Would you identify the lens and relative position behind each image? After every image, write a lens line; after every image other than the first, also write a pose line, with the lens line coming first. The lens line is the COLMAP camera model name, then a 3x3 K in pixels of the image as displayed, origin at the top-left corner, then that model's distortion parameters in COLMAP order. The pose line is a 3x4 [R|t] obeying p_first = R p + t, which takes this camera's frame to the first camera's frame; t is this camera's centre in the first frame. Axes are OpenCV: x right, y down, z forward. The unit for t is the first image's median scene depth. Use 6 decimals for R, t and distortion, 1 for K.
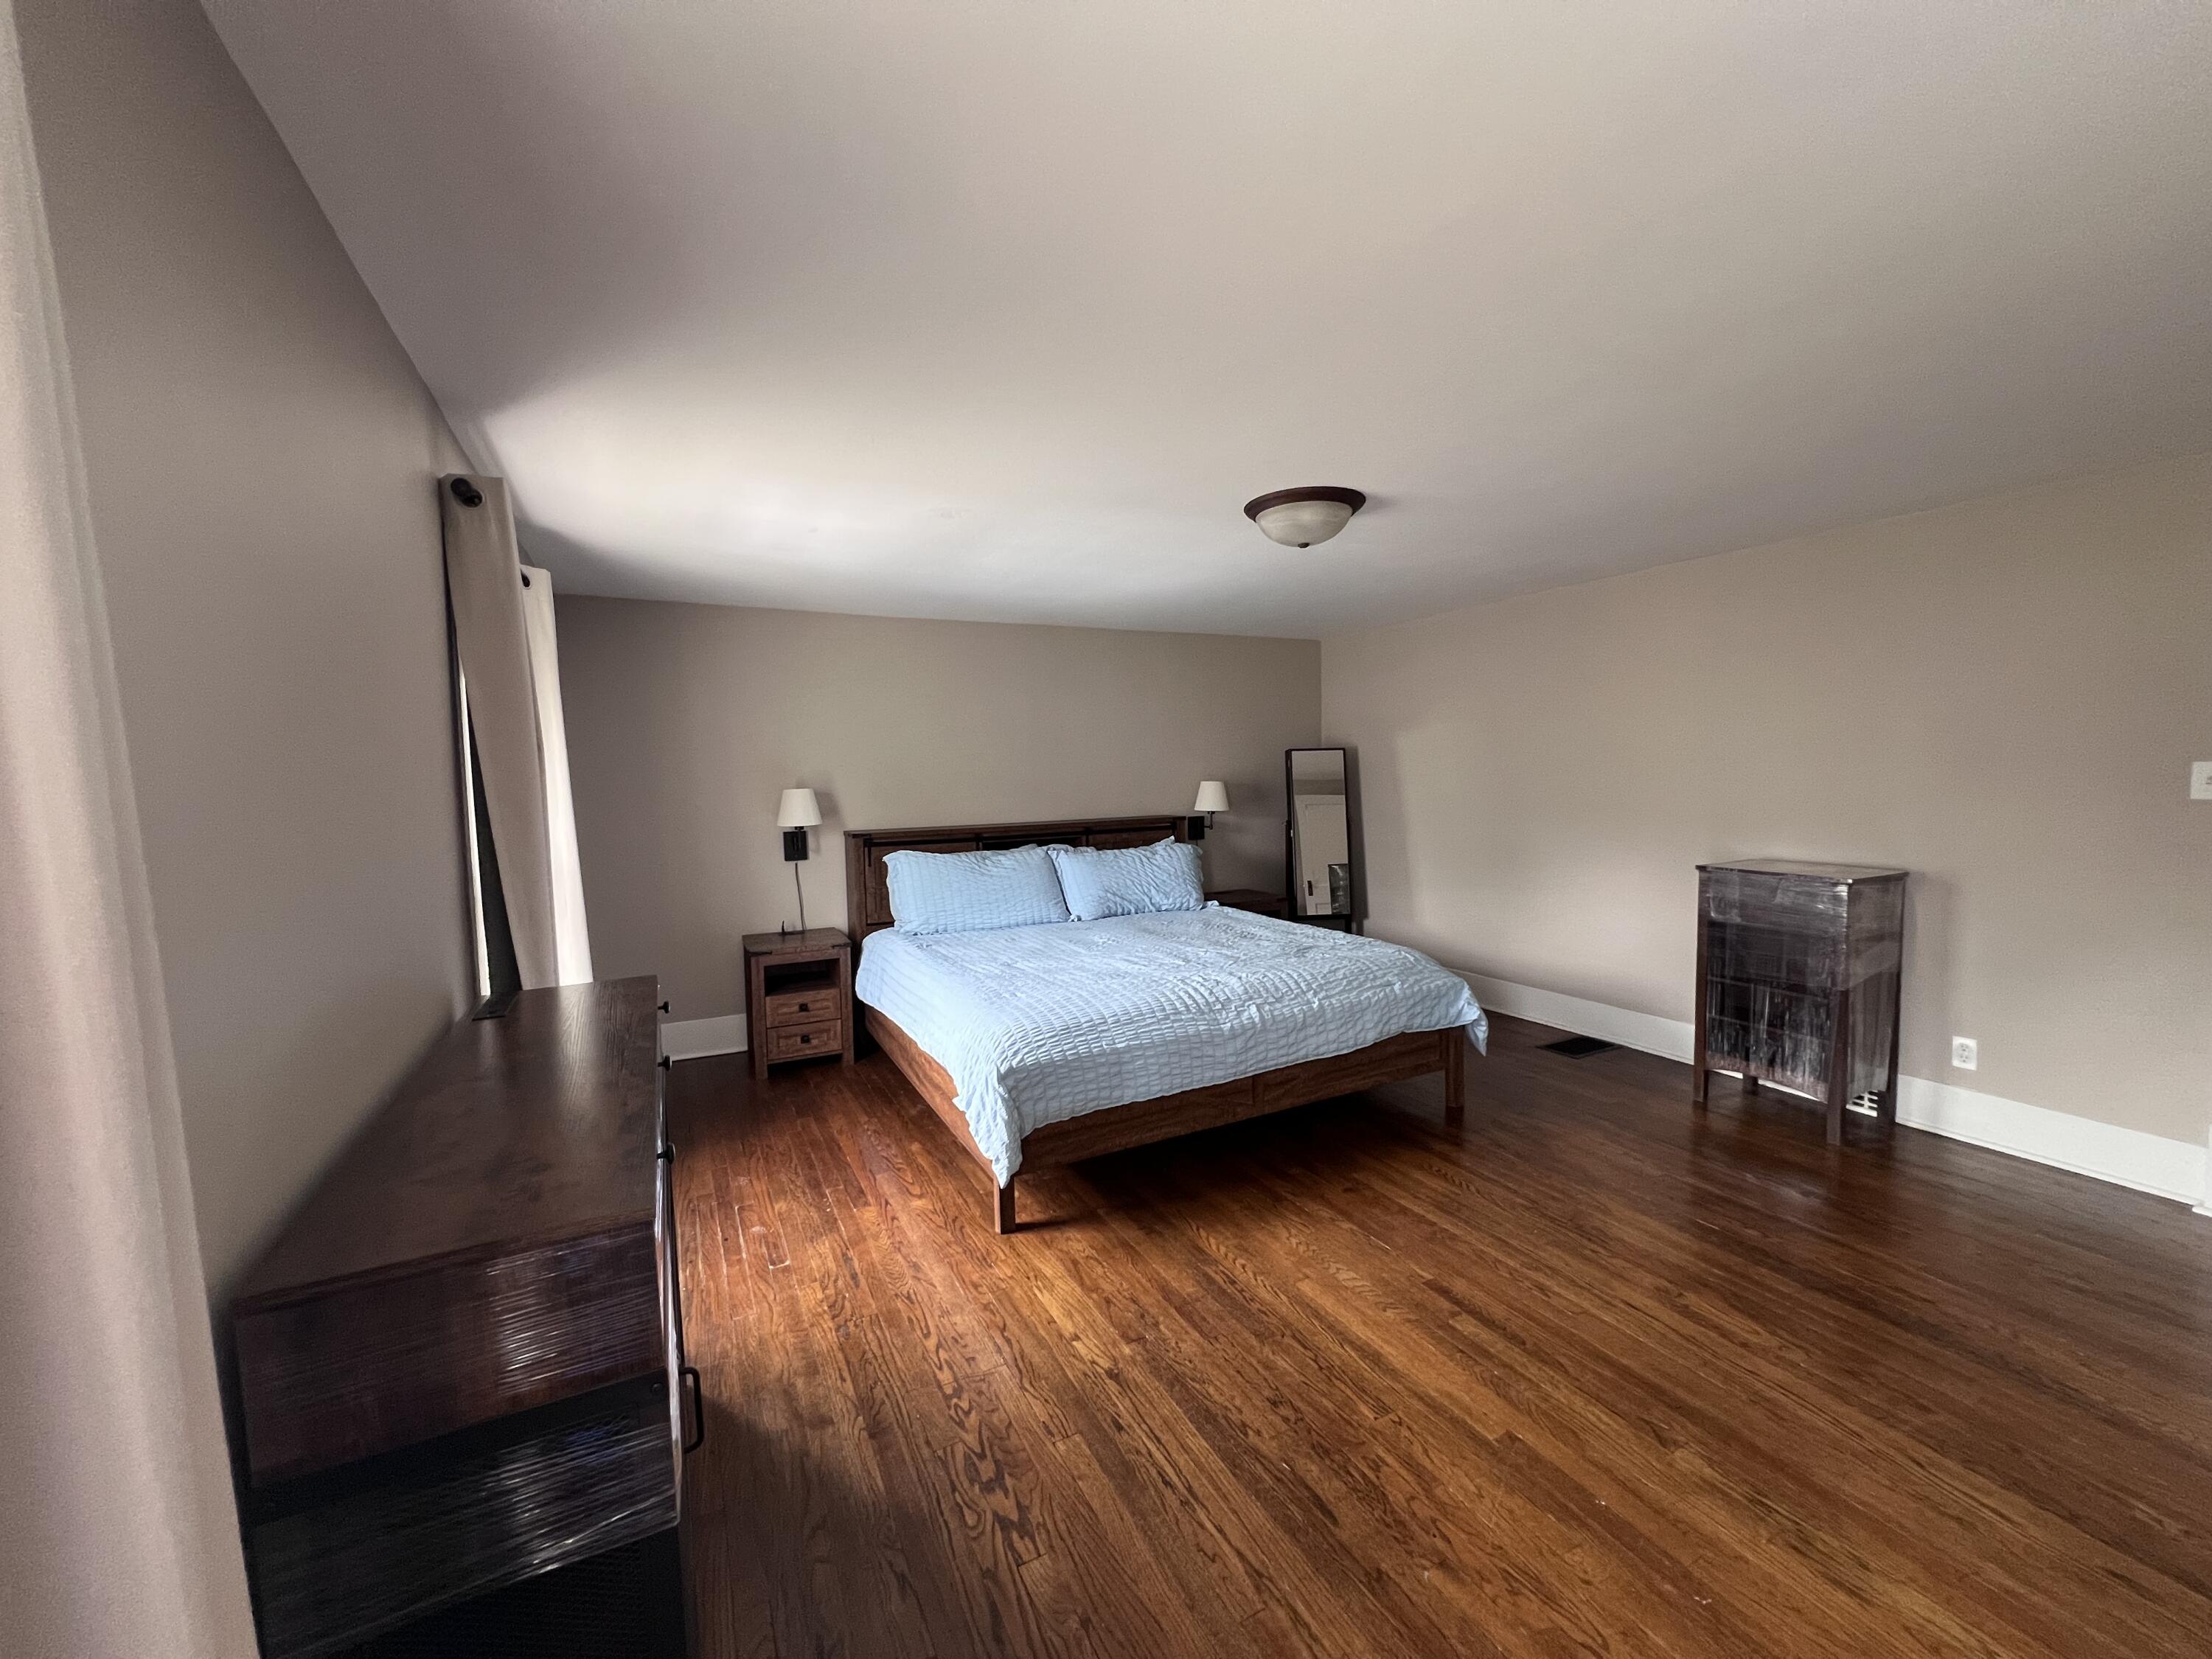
lens RADIAL K [[884.6, 0, 1097.7], [0, 884.6, 823.5], [0, 0, 1]] dist [-0.000862, 0.000634]
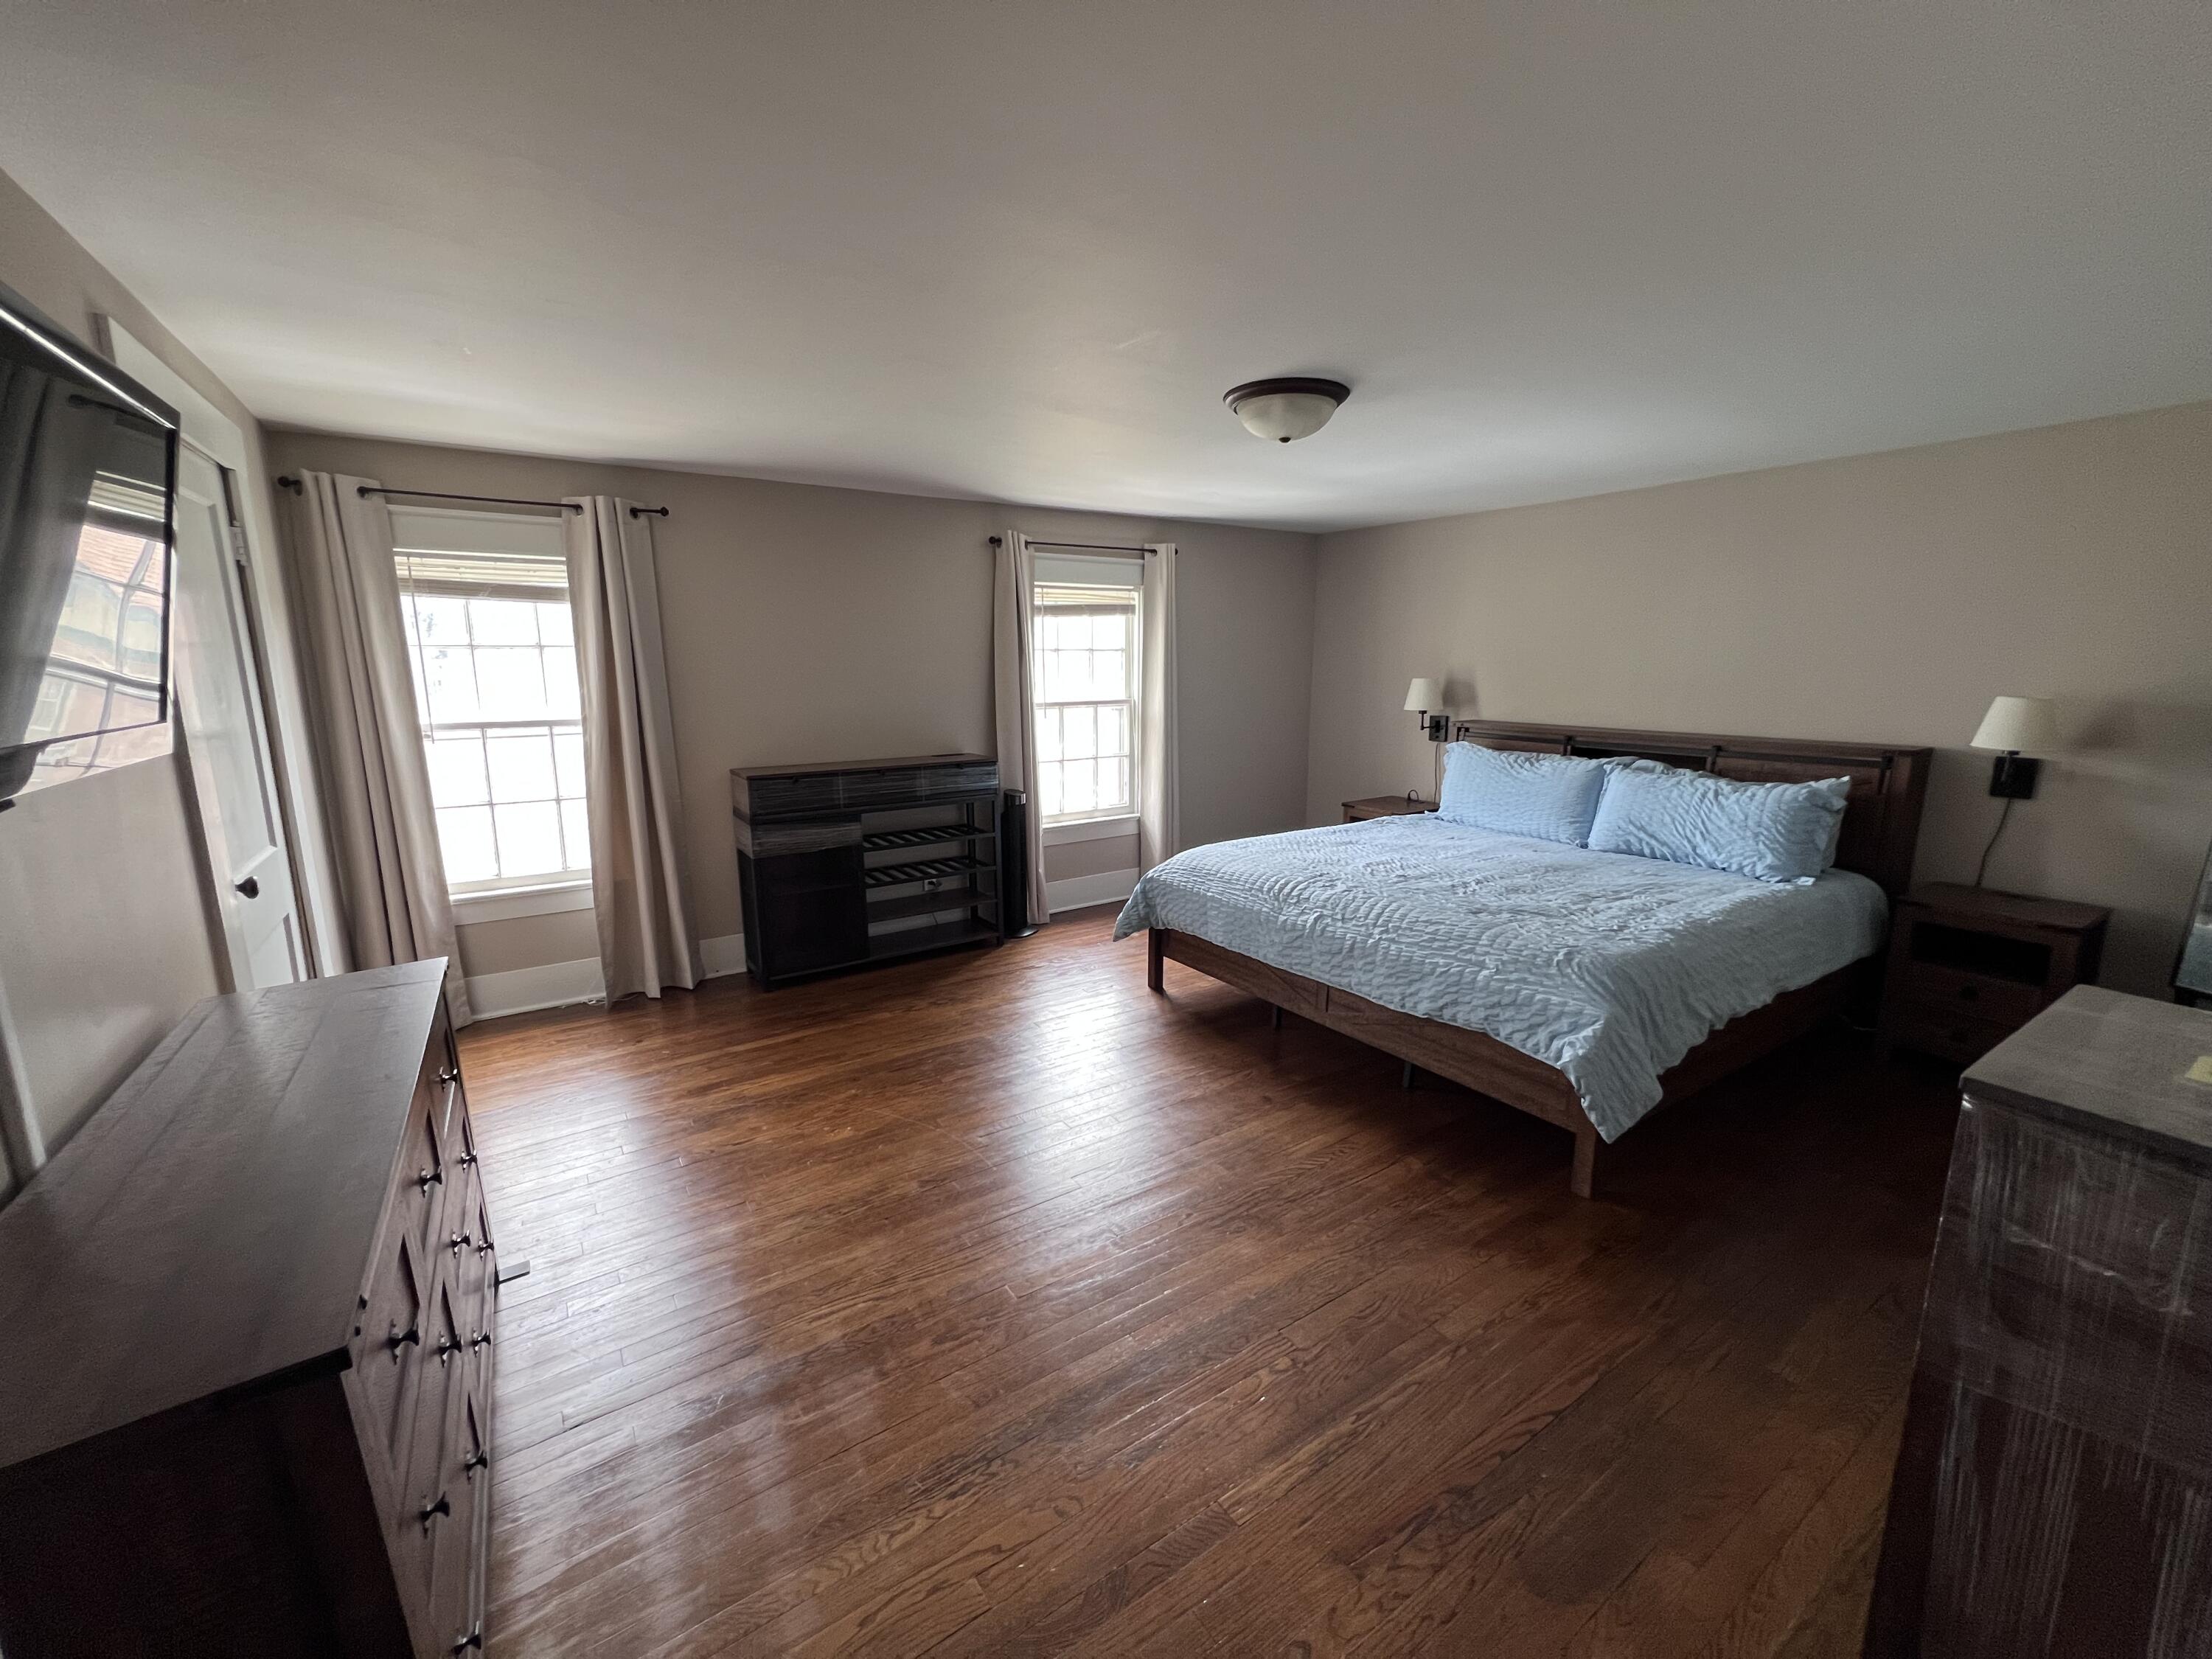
lens RADIAL K [[884.6, 0, 1101.8], [0, 884.6, 830.7], [0, 0, 1]] dist [-0.000862, 0.000634]
pose [[0.120892, 0.206587, -0.970931, 1.067295], [-0.063281, 0.977719, 0.200153, -0.068054], [0.990647, 0.037244, 0.131271, 0.605661]]
